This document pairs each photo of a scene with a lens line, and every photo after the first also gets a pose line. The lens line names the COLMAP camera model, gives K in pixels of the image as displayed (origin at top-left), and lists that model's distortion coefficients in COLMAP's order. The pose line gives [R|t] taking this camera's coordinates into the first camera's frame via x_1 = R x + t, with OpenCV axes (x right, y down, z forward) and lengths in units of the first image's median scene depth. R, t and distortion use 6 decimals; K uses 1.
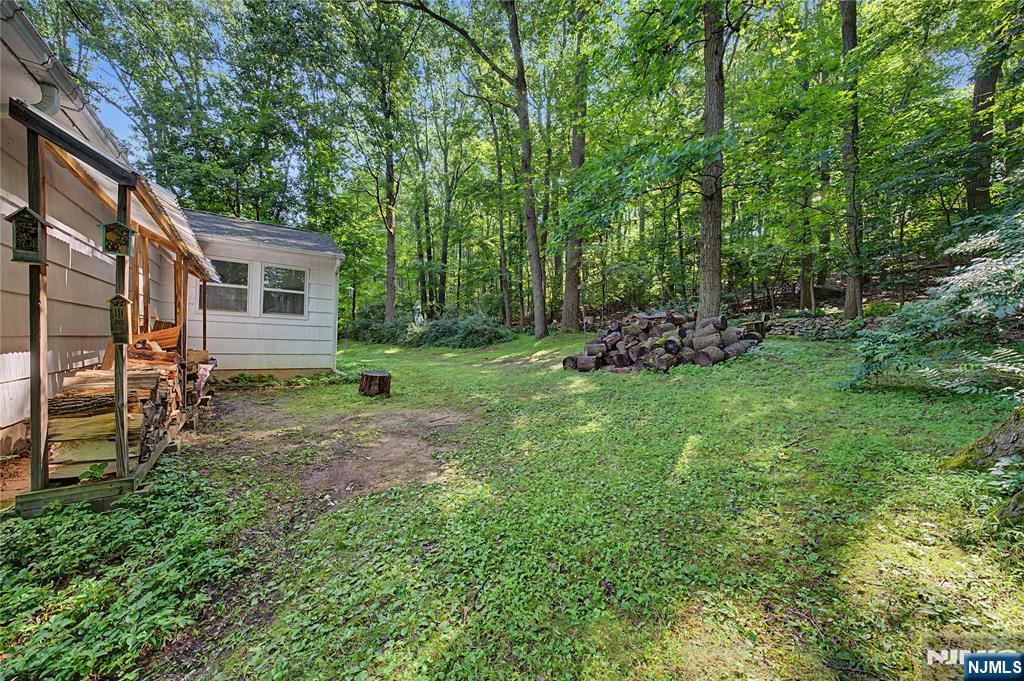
lens RADIAL K [[360.2, 0, 512.0], [0, 360.2, 340.5], [0, 0, 1]] dist [-0.001215, -0.000066]
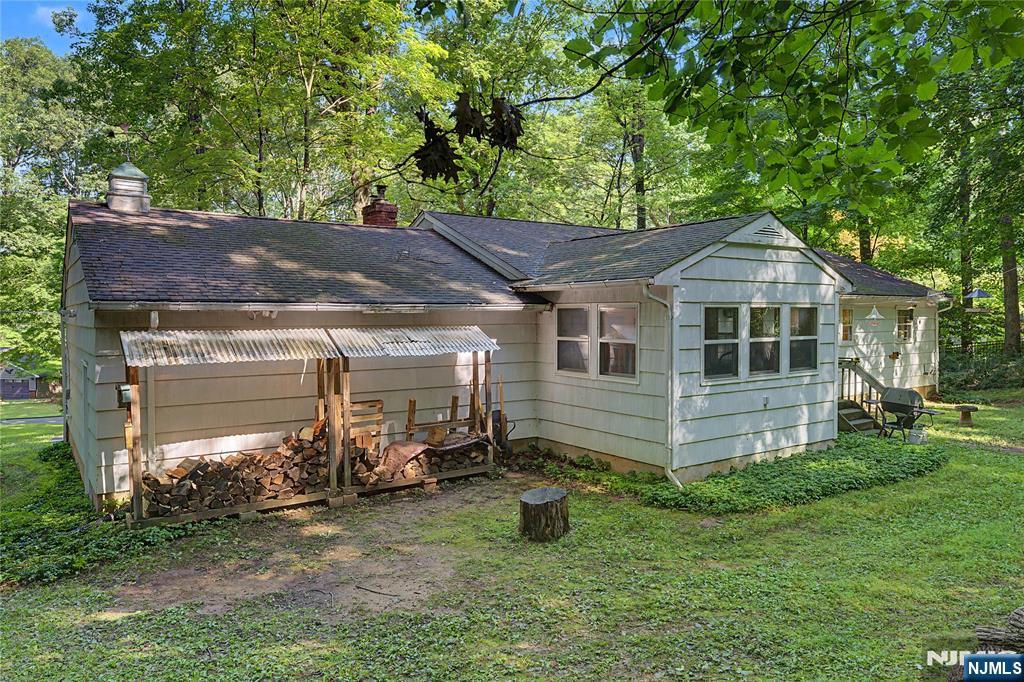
lens RADIAL K [[708.1, 0, 512.7], [0, 708.1, 328.8], [0, 0, 1]] dist [0.007559, 0.000472]
pose [[-0.018380, -0.005893, -0.999814, 0.719173], [0.000289, 0.999983, -0.005900, -0.161664], [0.999831, -0.000398, -0.018378, 0.879758]]
